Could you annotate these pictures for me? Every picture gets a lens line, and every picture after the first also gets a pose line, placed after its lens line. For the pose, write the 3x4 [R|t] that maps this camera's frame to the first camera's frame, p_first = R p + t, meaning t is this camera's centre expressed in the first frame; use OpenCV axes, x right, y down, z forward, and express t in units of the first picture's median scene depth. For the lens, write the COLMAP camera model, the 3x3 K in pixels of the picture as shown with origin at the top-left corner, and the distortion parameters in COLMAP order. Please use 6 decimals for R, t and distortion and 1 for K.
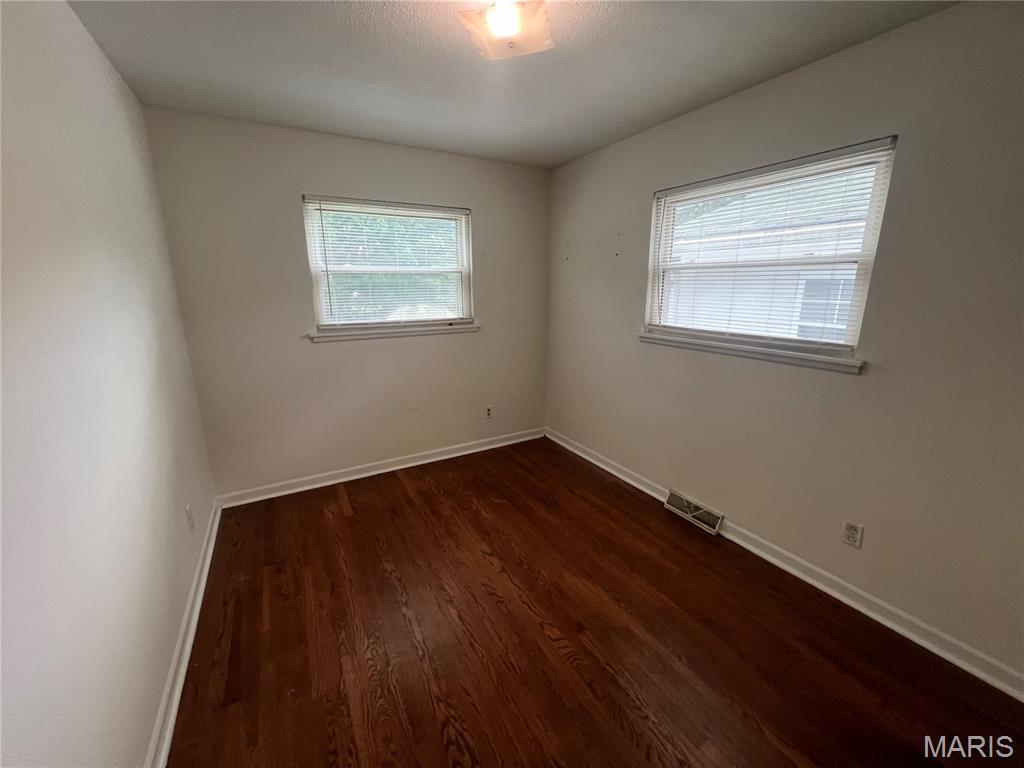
lens RADIAL K [[429.8, 0, 495.7], [0, 429.8, 376.0], [0, 0, 1]] dist [0.085371, 0.000053]
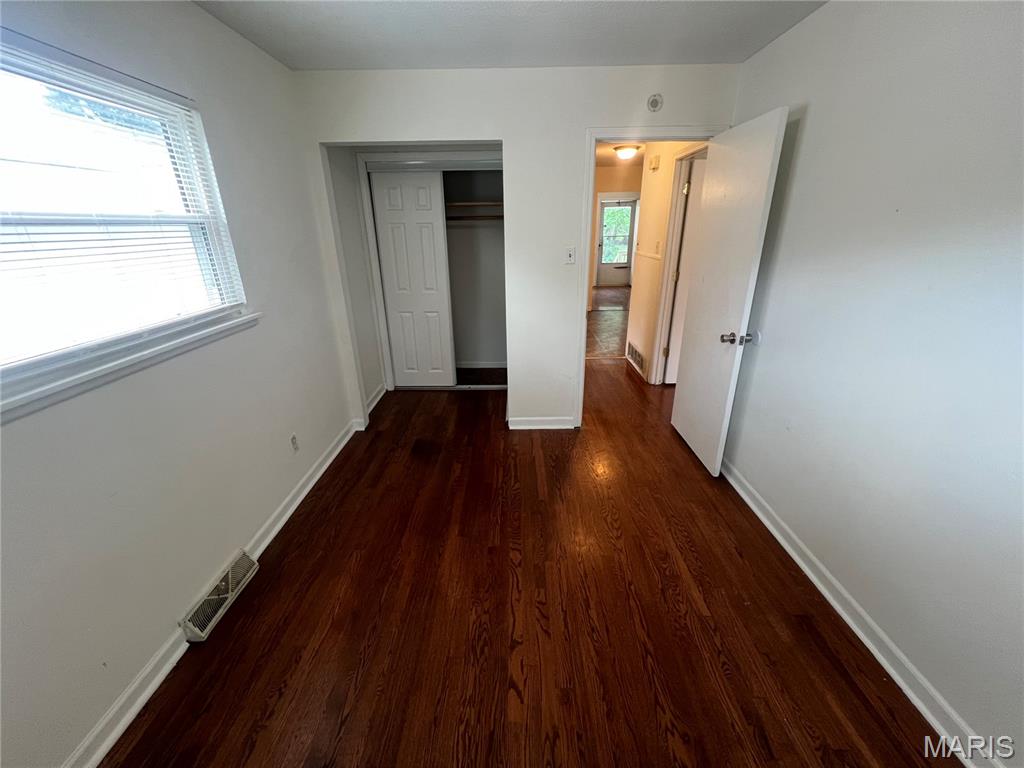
lens RADIAL K [[409.3, 0, 512.0], [0, 409.3, 384.0], [0, 0, 1]] dist [0.003441, 0.000163]
pose [[-0.882835, -0.150874, 0.444792, -0.246520], [0.122667, 0.840070, 0.528426, -0.326134], [-0.453382, 0.521074, -0.723136, 1.412084]]
